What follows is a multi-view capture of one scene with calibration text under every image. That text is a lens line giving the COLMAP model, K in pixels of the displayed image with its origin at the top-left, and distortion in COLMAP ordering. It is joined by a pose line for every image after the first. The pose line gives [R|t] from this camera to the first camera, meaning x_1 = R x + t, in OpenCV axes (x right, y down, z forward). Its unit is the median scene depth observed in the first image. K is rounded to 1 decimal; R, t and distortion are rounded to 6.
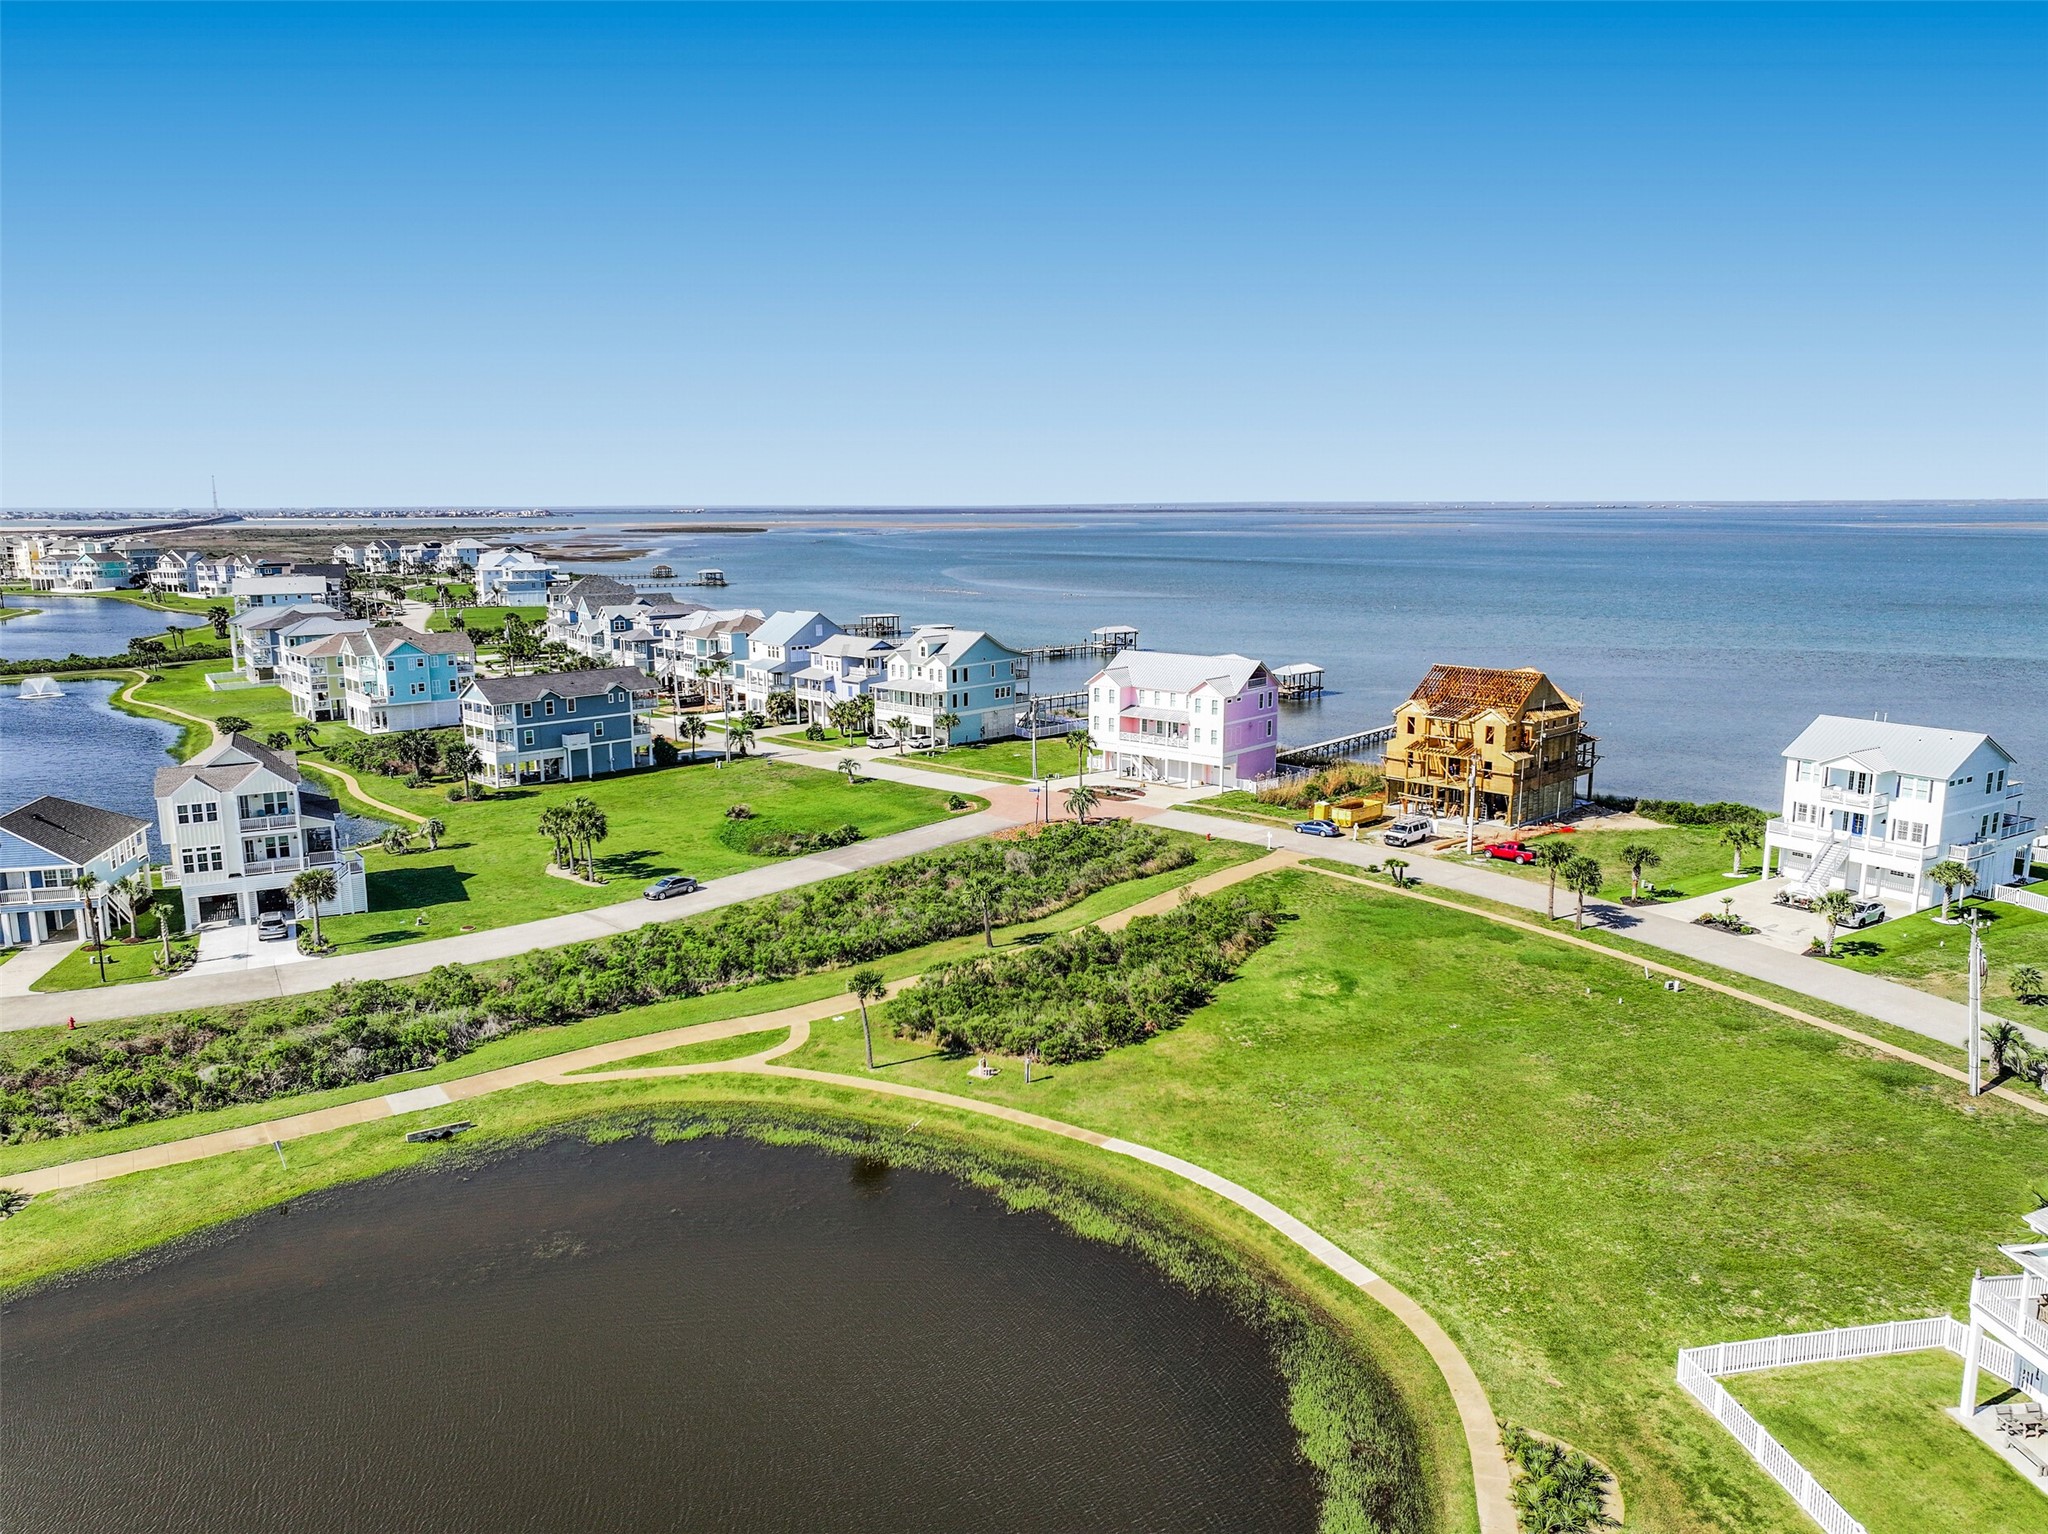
lens RADIAL K [[1437.7, 0, 1024.0], [0, 1437.7, 767.0], [0, 0, 1]] dist [0.005048, 0.002203]
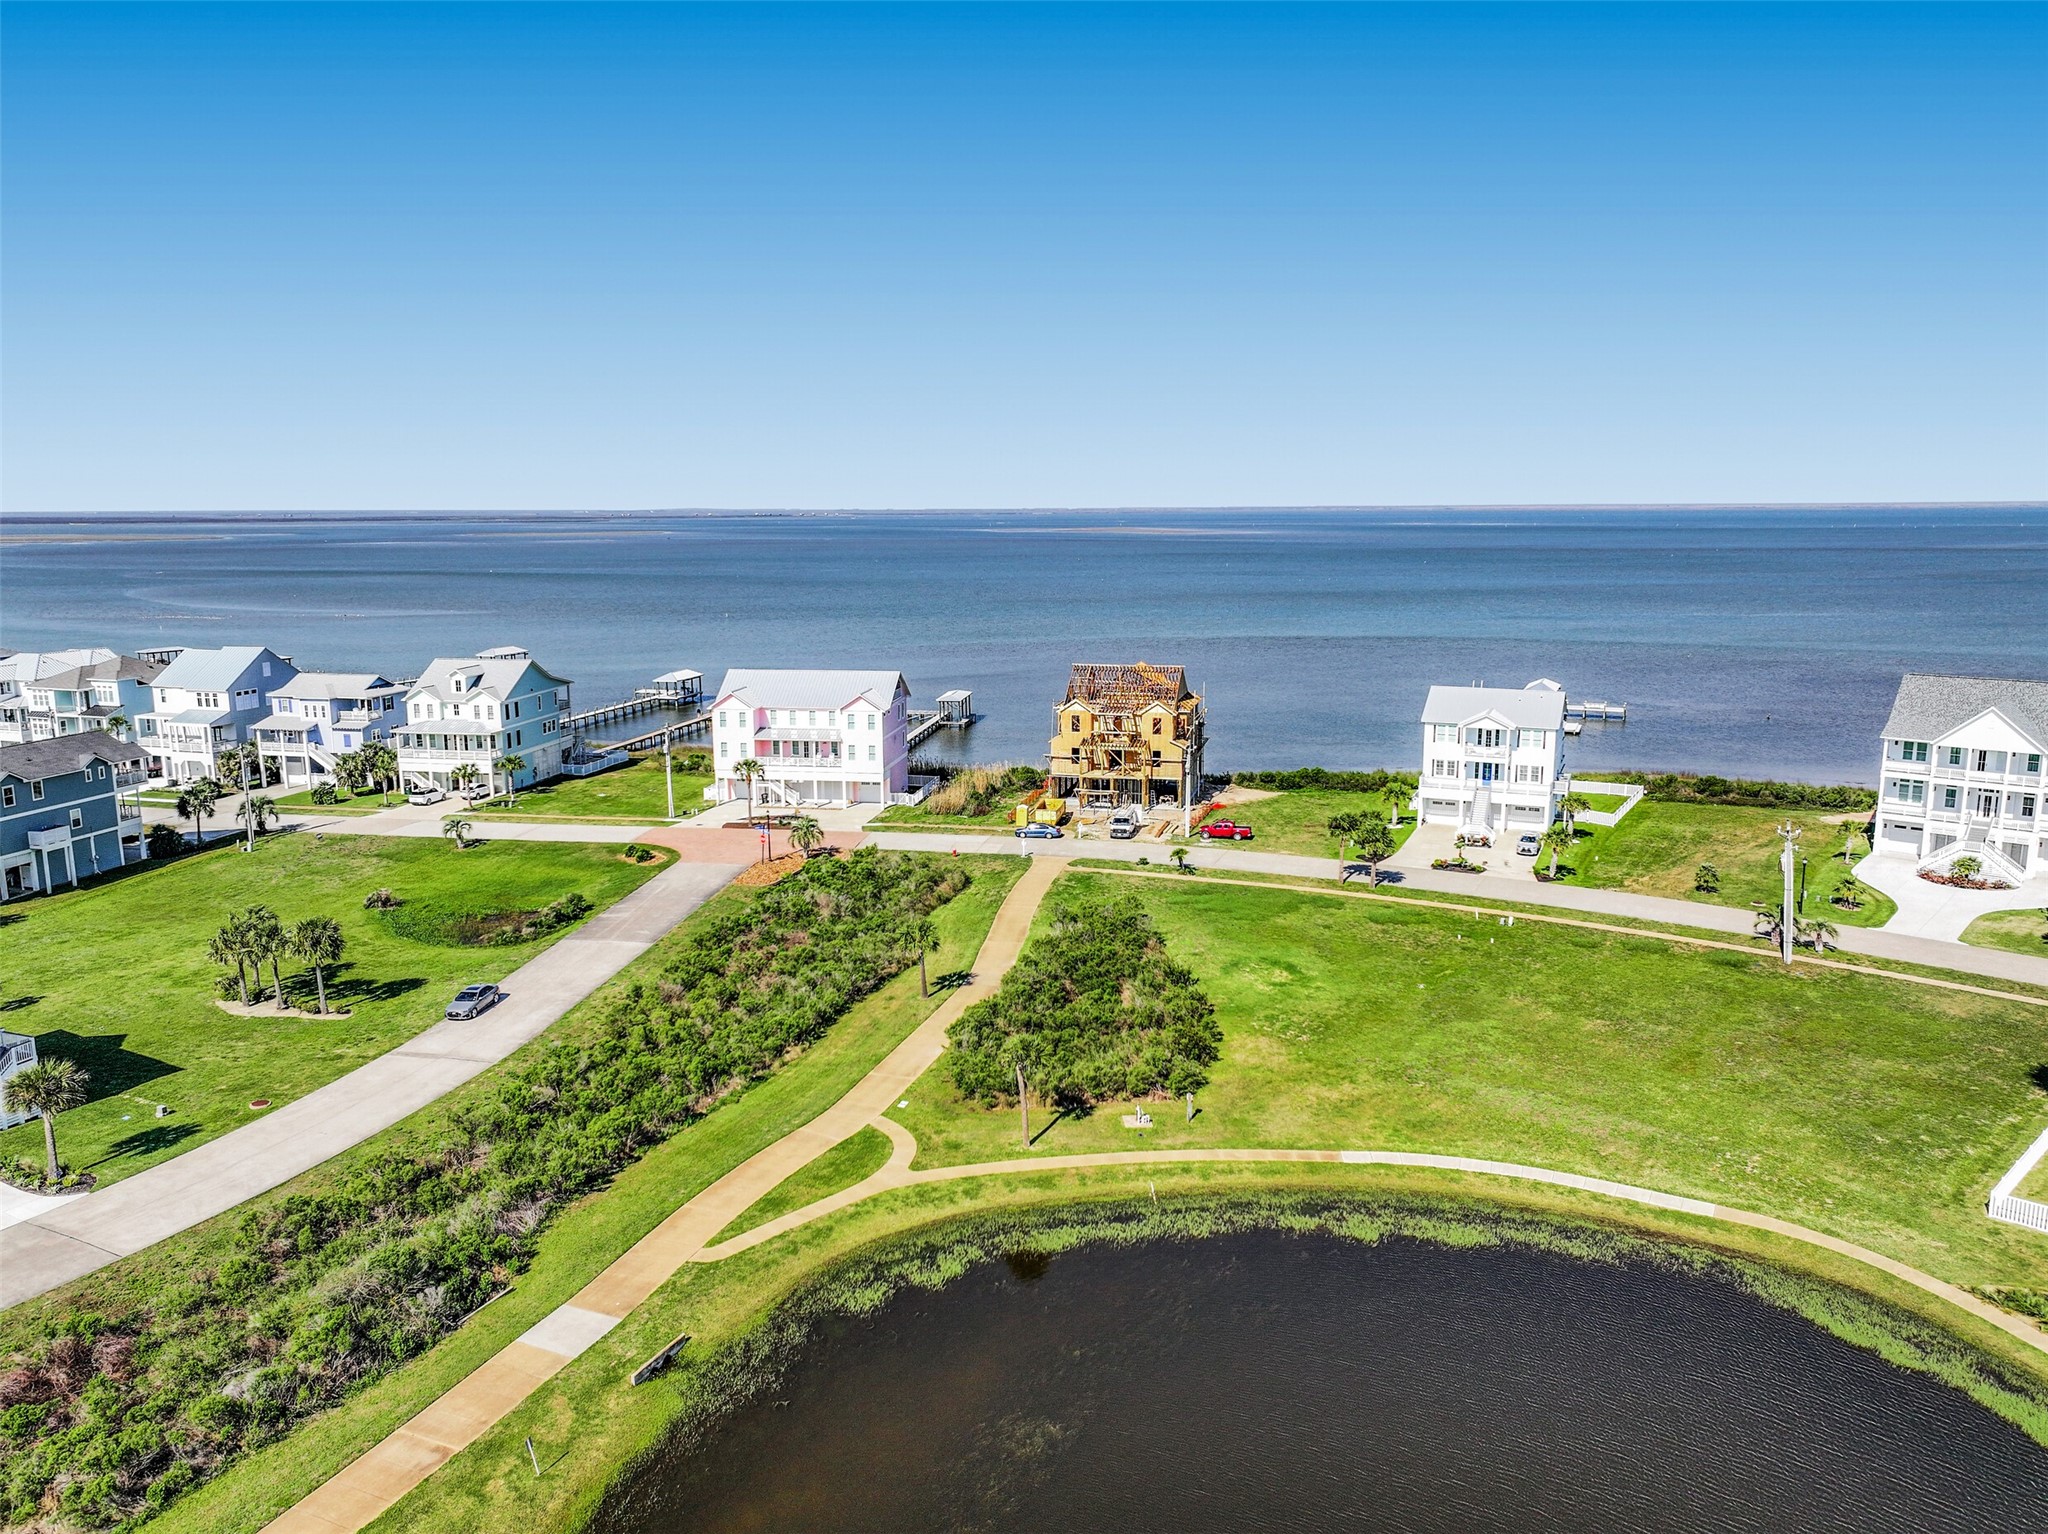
lens RADIAL K [[1437.7, 0, 1024.0], [0, 1437.7, 767.0], [0, 0, 1]] dist [0.005048, 0.002203]
pose [[0.843737, -0.096038, 0.528095, -0.312281], [0.098823, 0.994839, 0.023029, -0.024937], [-0.527581, 0.032758, 0.848873, 0.134201]]
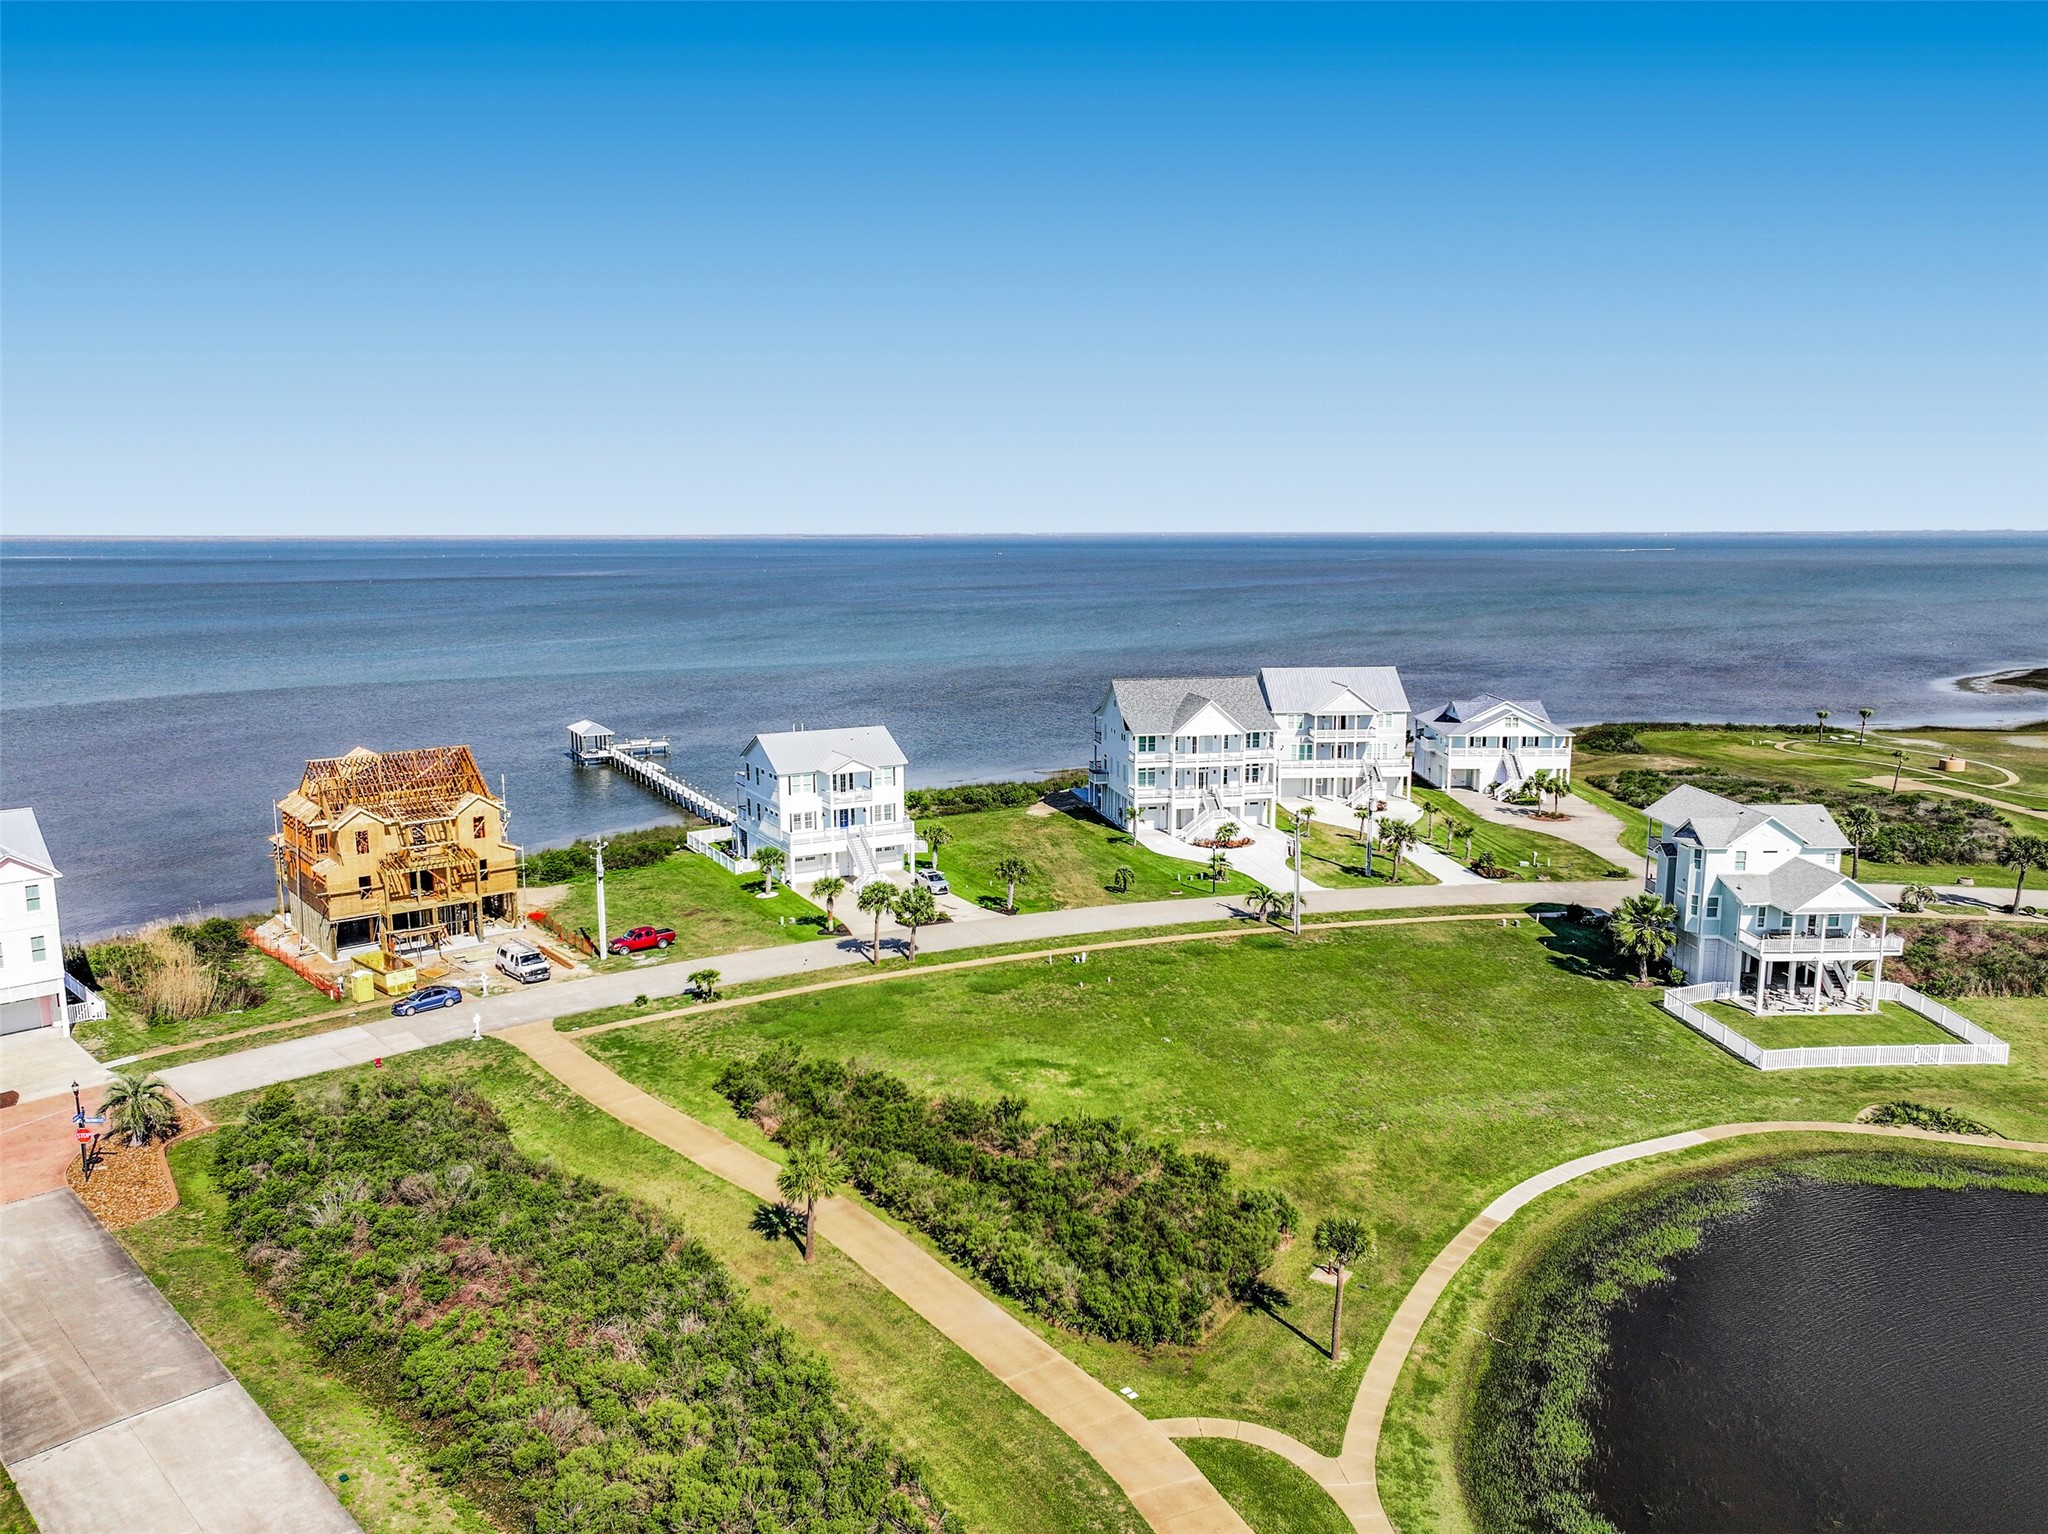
lens RADIAL K [[1437.7, 0, 1024.0], [0, 1437.7, 767.0], [0, 0, 1]] dist [0.005048, 0.002203]
pose [[0.072636, -0.156915, 0.984937, -0.423667], [0.182993, 0.972878, 0.141498, -0.107749], [-0.980427, 0.169959, 0.099381, 0.579446]]
